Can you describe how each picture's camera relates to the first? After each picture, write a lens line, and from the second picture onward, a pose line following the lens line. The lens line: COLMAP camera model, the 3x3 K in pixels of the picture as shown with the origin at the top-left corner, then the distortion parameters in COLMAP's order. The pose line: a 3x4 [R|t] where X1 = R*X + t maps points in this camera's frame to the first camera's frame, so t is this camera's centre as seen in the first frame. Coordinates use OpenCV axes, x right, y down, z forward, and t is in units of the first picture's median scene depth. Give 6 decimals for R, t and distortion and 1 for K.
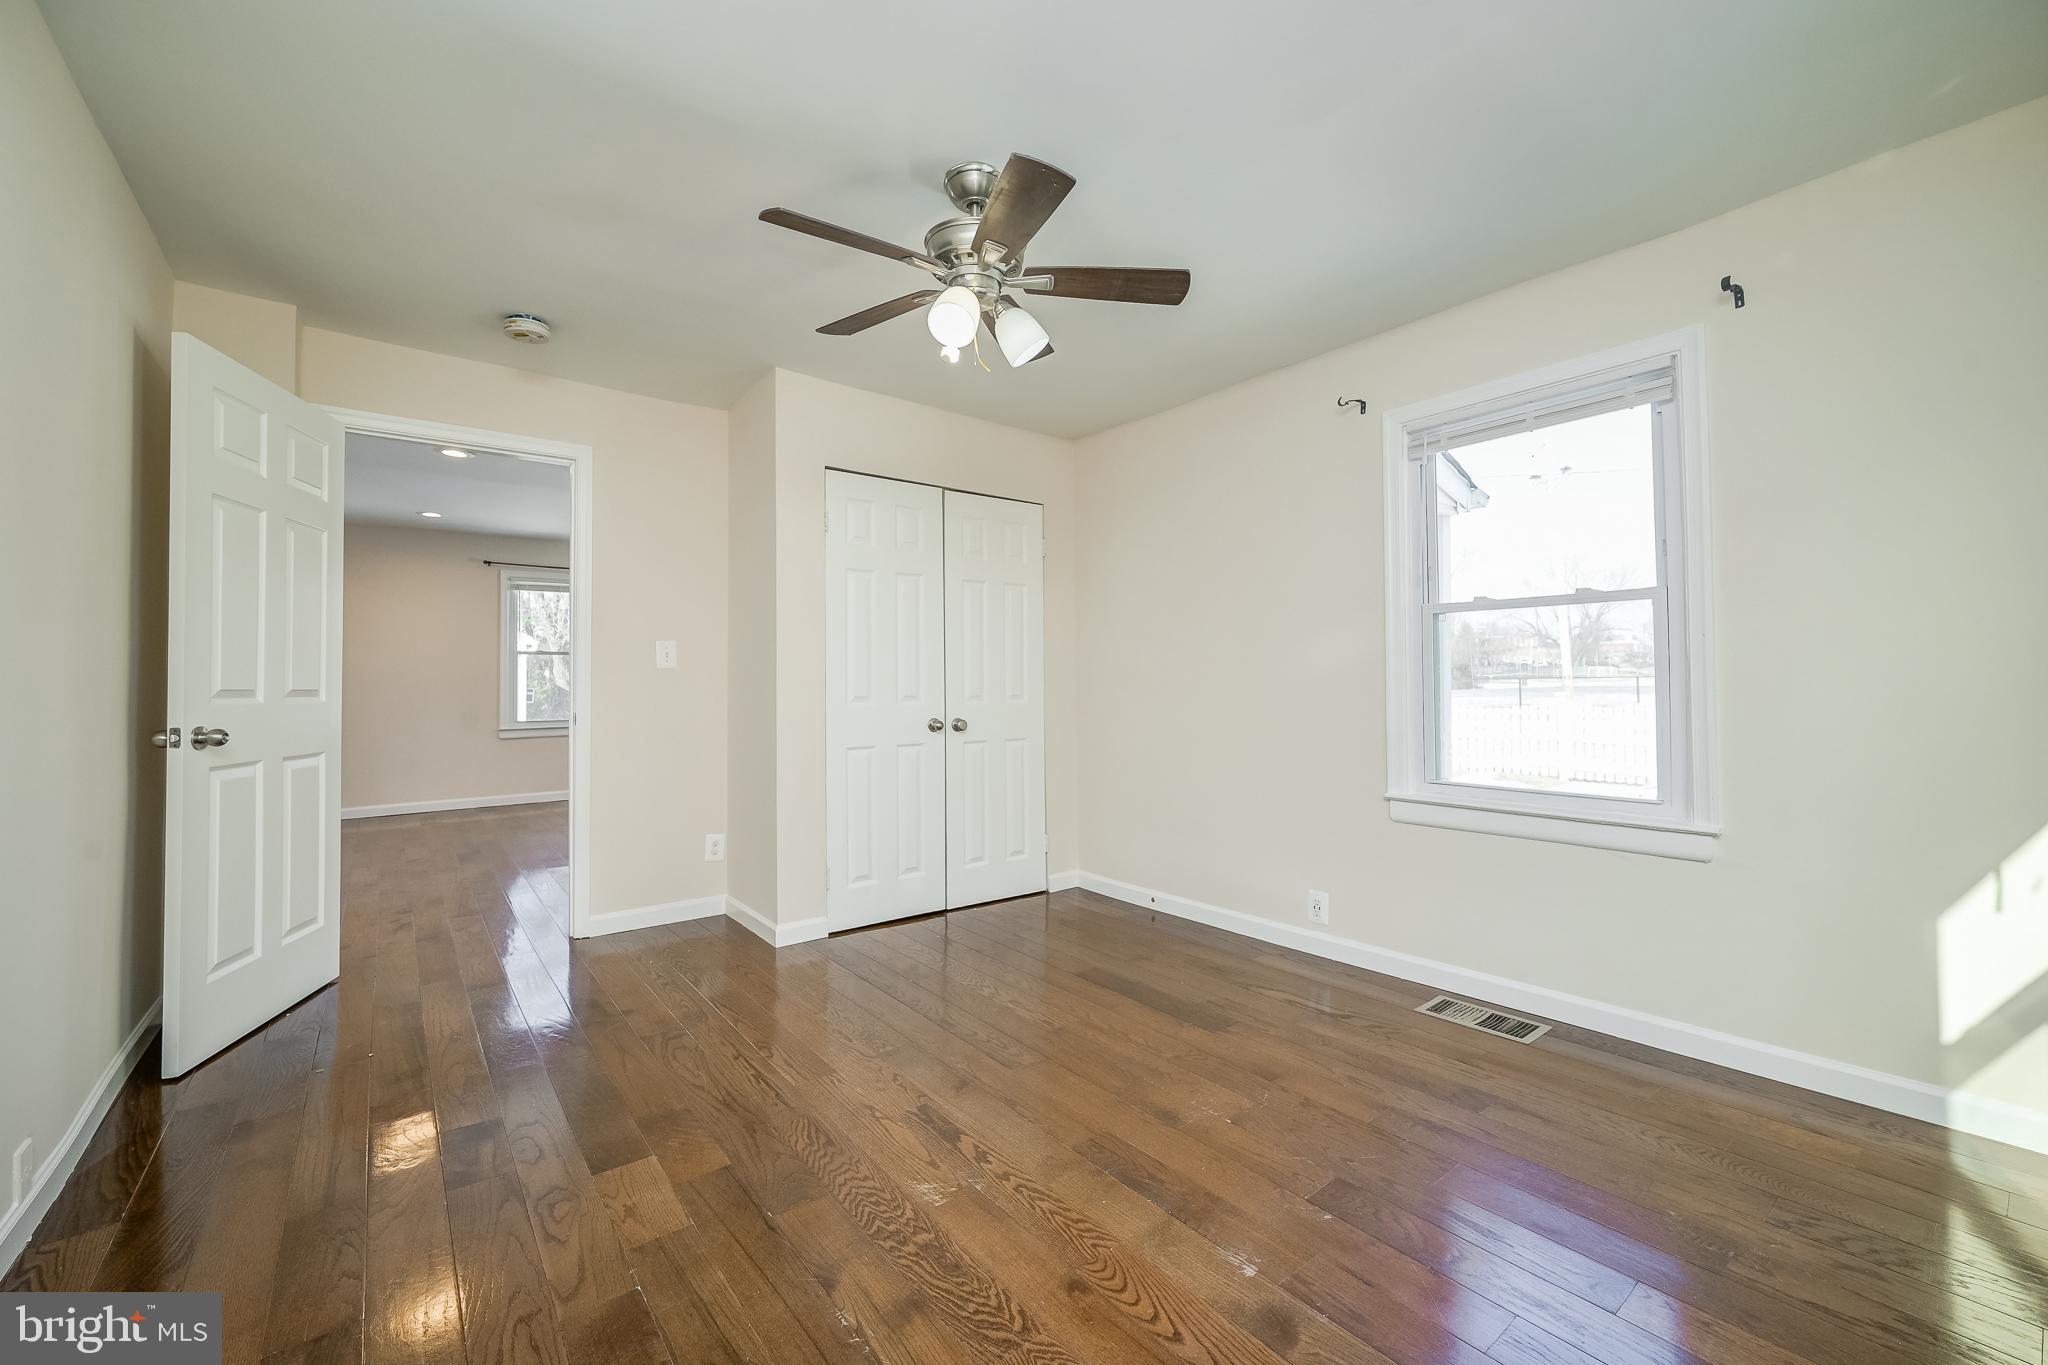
lens RADIAL K [[798.3, 0, 1027.4], [0, 798.3, 688.7], [0, 0, 1]] dist [0.011004, 0.000200]
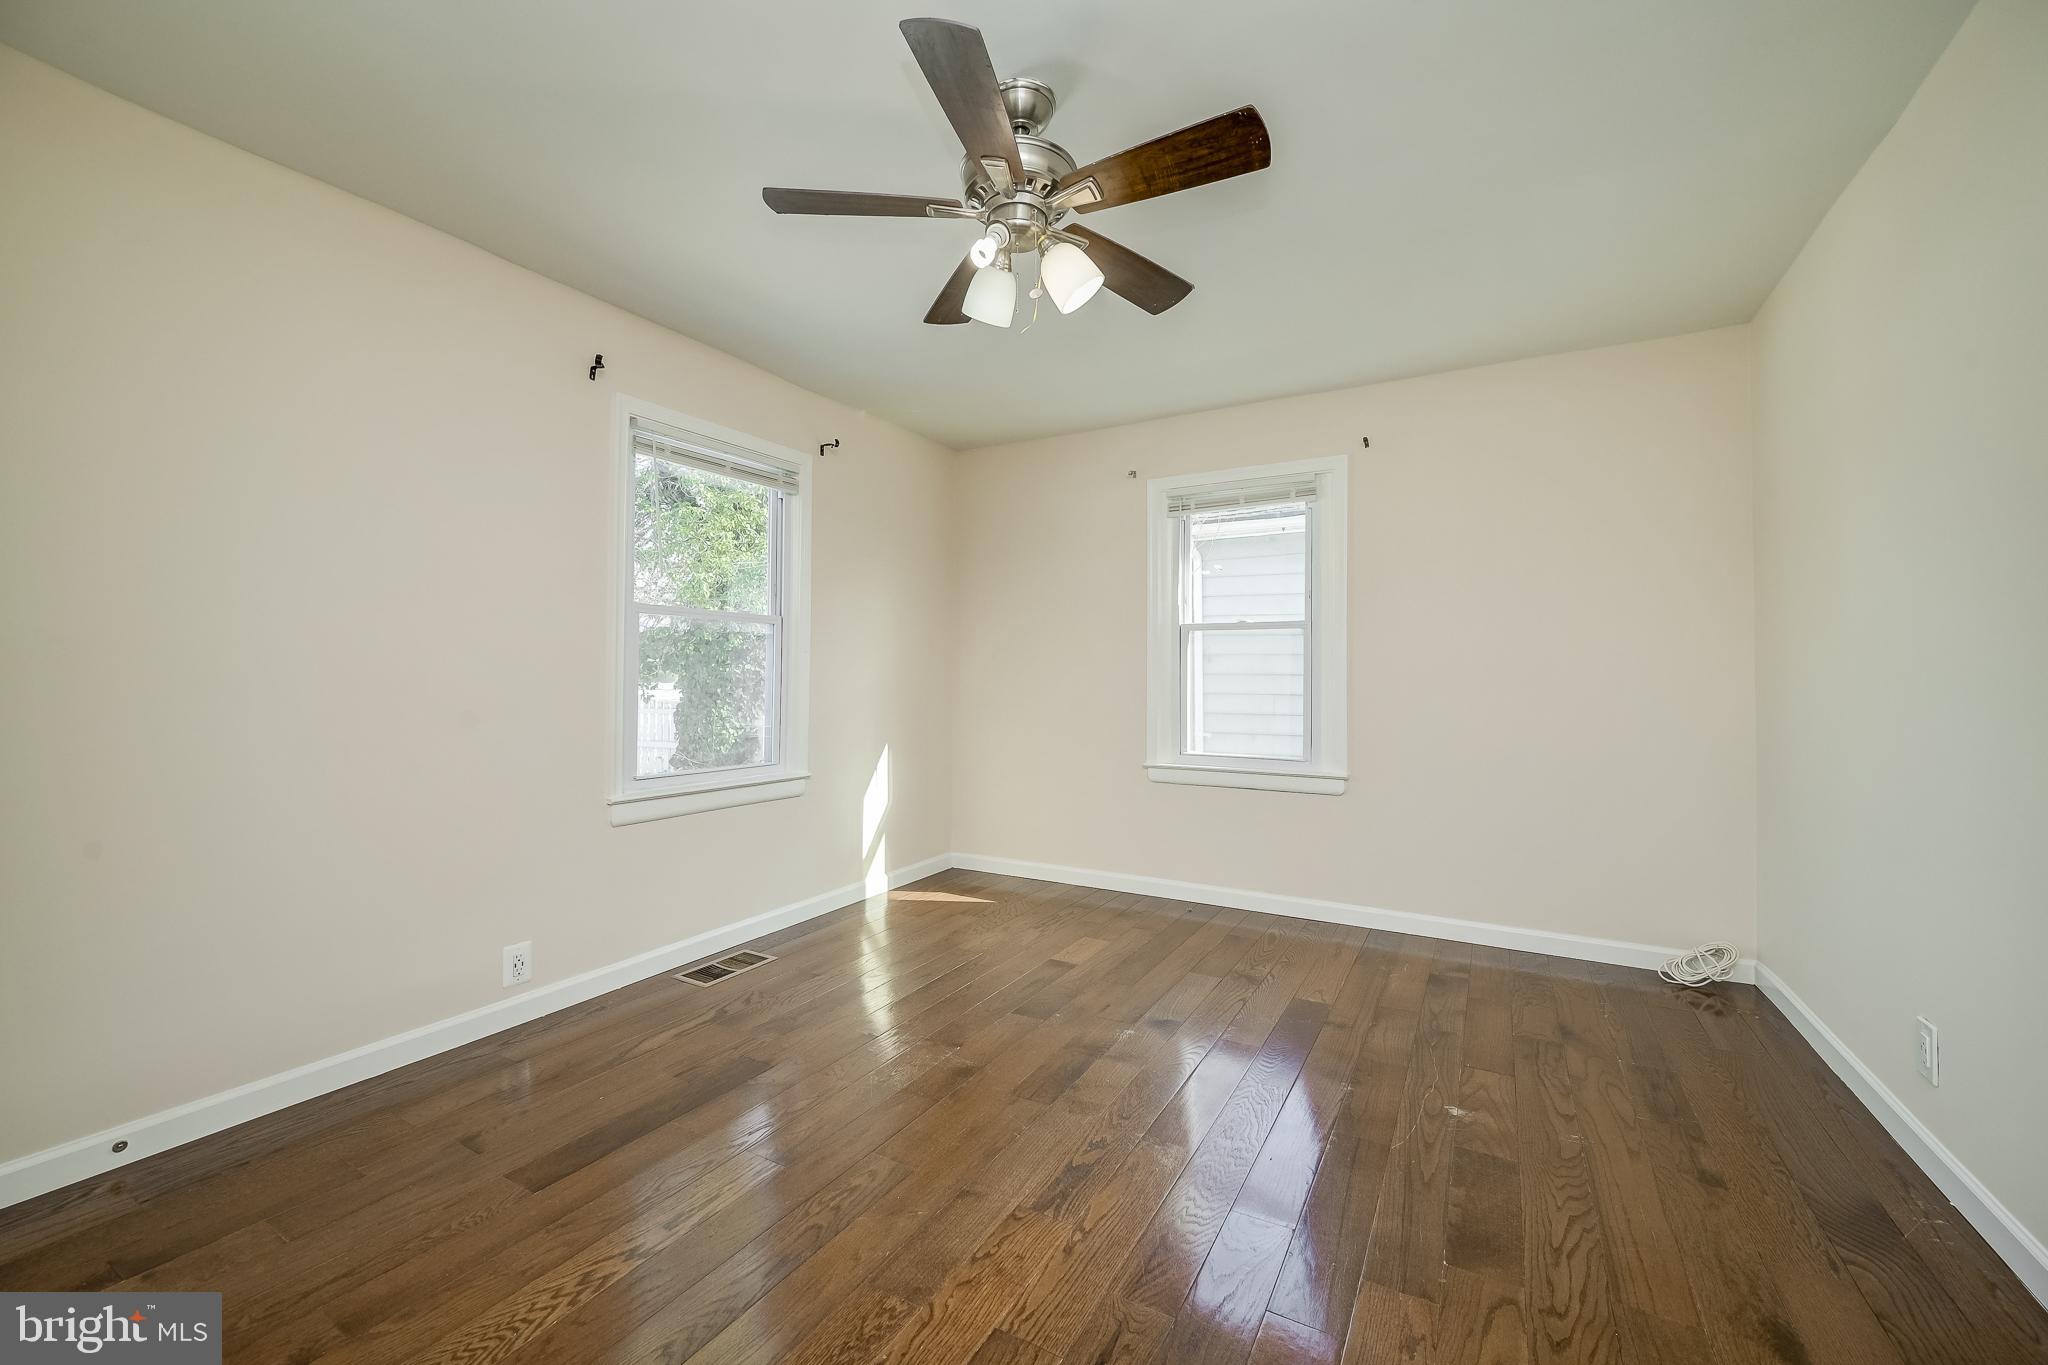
lens RADIAL K [[798.3, 0, 1027.4], [0, 798.3, 688.7], [0, 0, 1]] dist [0.011004, 0.000200]
pose [[-0.349620, -0.003982, 0.936883, -0.899393], [0.001378, 0.999988, 0.004765, 0.001805], [-0.936891, 0.002957, -0.349610, 1.328151]]
